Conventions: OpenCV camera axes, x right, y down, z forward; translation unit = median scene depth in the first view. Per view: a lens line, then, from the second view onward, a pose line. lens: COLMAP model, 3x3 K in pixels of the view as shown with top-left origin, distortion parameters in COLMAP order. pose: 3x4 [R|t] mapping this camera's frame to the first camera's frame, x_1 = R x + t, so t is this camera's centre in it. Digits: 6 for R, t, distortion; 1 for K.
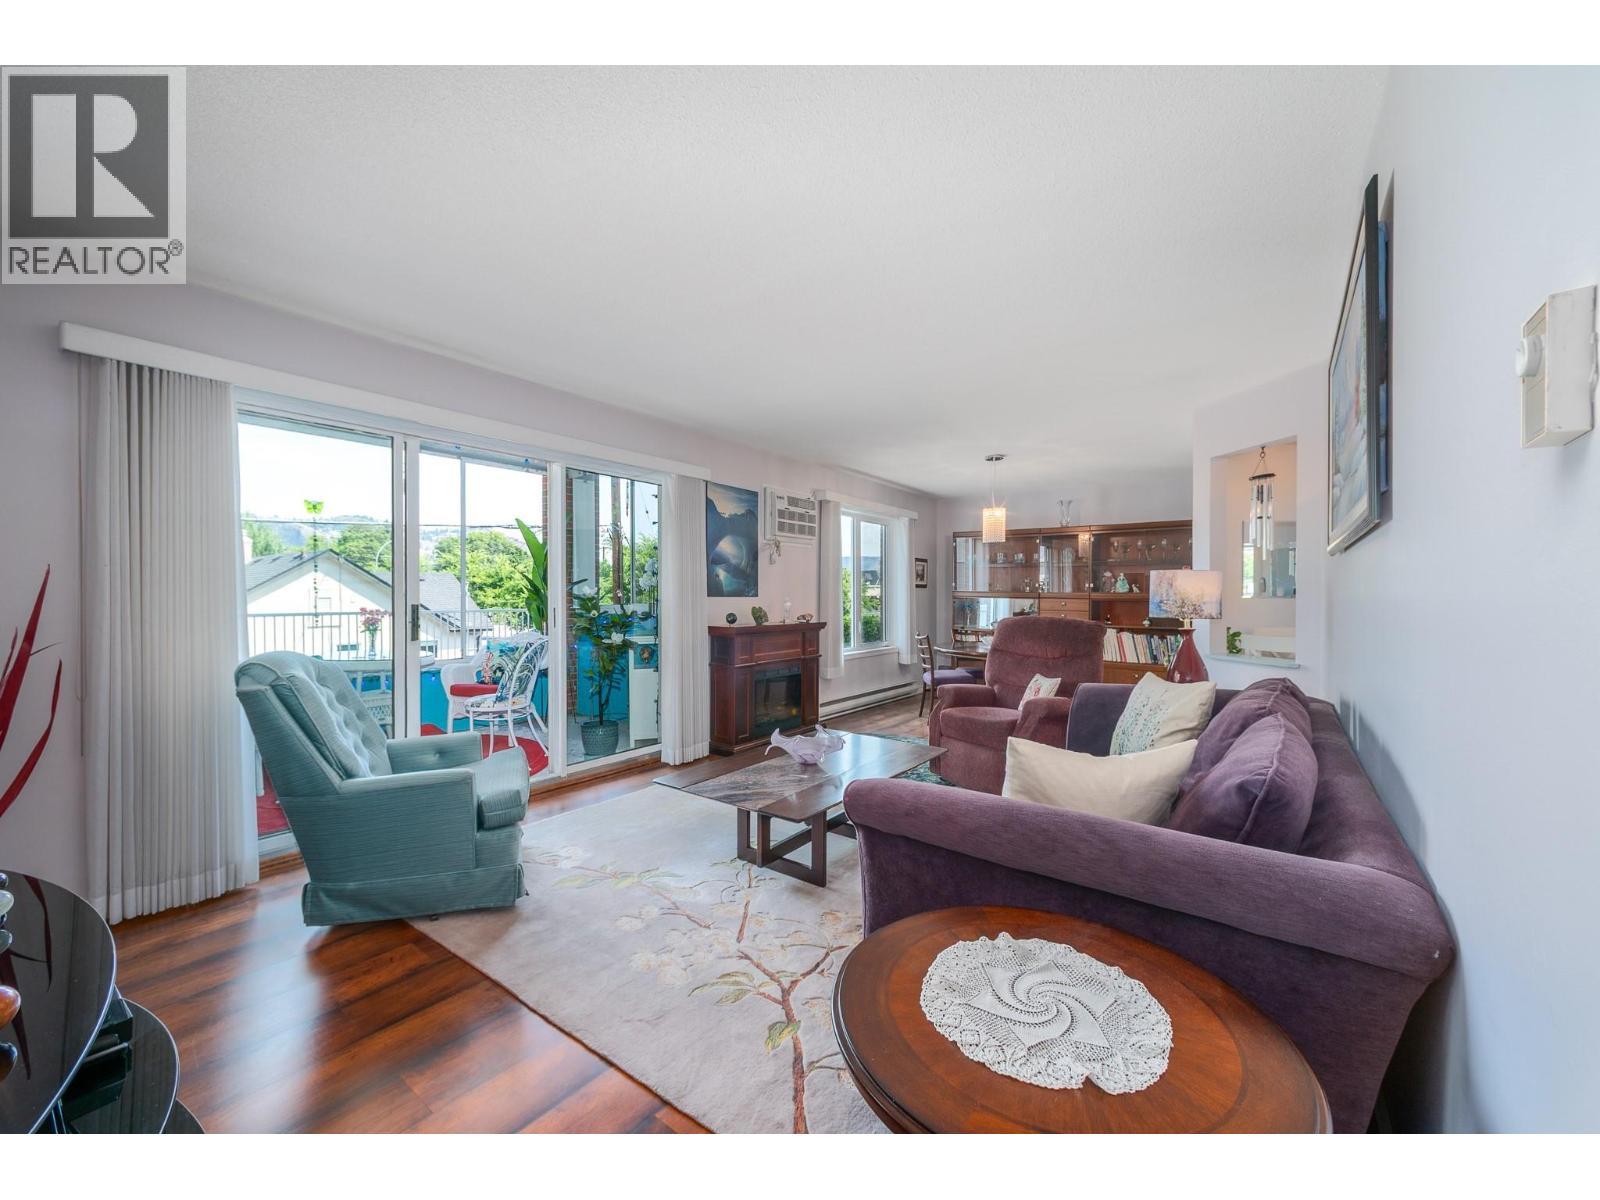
lens RADIAL K [[639.2, 0, 800.2], [0, 639.2, 600.0], [0, 0, 1]] dist [0.013837, -0.002076]
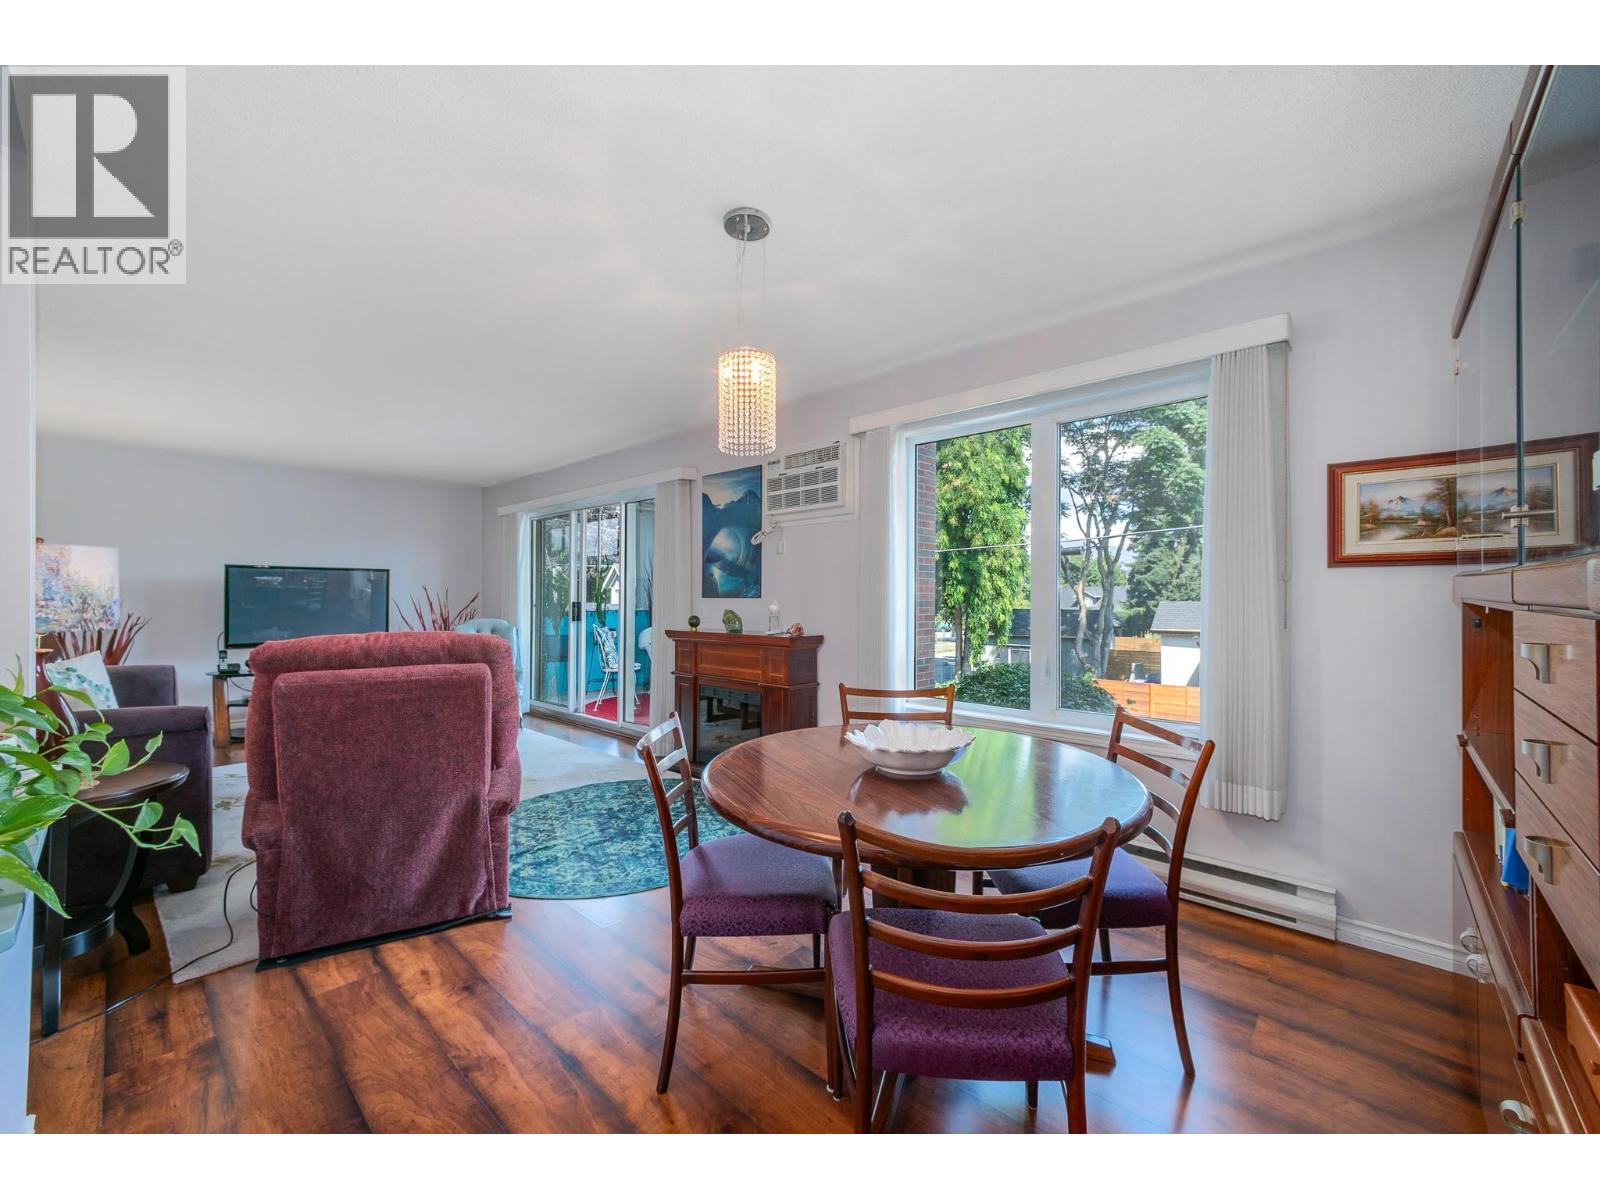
lens RADIAL K [[639.2, 0, 800.3], [0, 639.2, 601.4], [0, 0, 1]] dist [0.013837, -0.002076]
pose [[-0.072996, -0.008586, -0.997295, 0.753532], [-0.005329, 0.999952, -0.008219, 0.006487], [0.997318, 0.004715, -0.073038, 1.161203]]
